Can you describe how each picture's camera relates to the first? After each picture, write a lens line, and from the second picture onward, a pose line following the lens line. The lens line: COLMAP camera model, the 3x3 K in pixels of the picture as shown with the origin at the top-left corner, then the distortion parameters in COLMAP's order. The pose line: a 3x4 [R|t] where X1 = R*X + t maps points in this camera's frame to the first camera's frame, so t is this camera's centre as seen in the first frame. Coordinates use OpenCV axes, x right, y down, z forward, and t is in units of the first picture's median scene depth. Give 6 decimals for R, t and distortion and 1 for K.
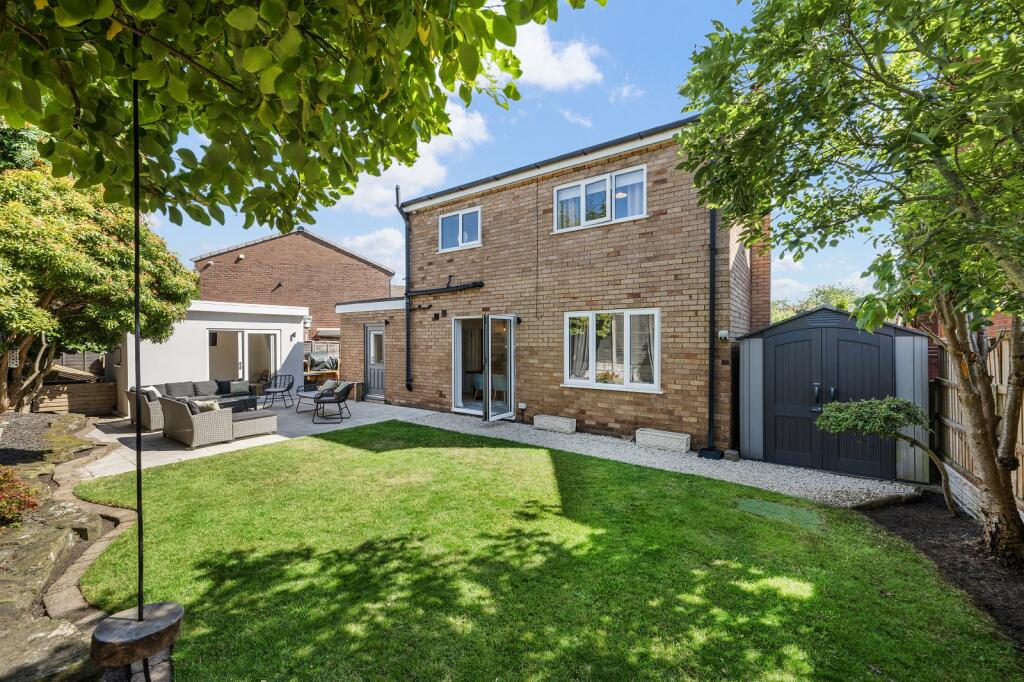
lens RADIAL K [[406.8, 0, 510.0], [0, 406.8, 338.4], [0, 0, 1]] dist [0.002273, 0.000168]
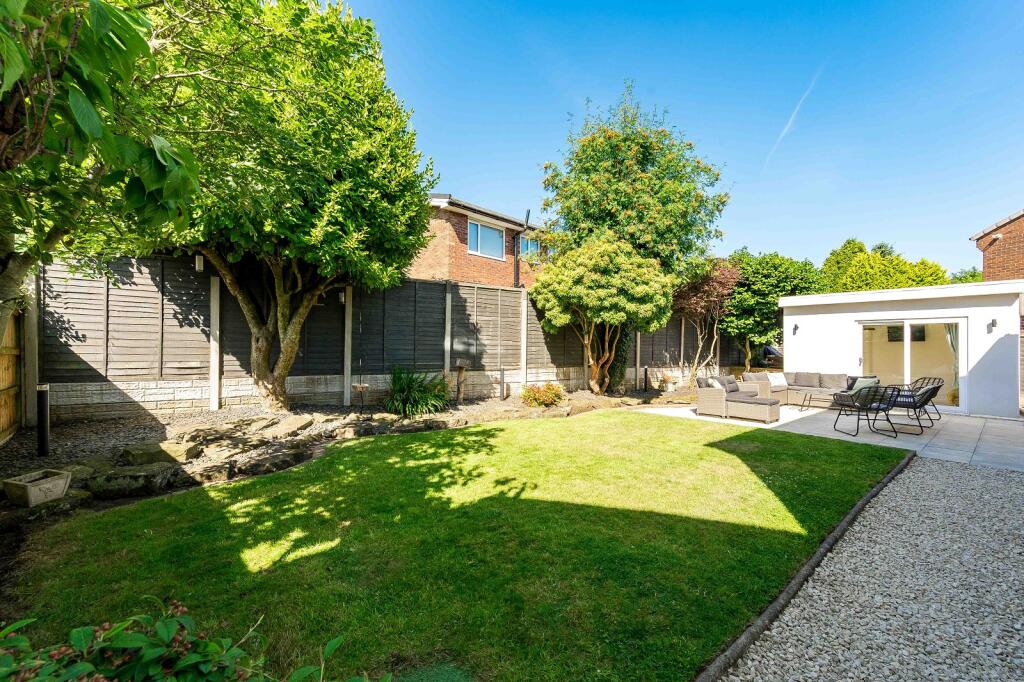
lens RADIAL K [[425.7, 0, 510.7], [0, 425.7, 347.7], [0, 0, 1]] dist [0.000845, 0.000119]
pose [[-0.259099, -0.001623, -0.965850, 1.198101], [-0.003291, 0.999994, -0.000797, 0.117260], [0.965845, 0.002973, -0.259102, 1.453826]]
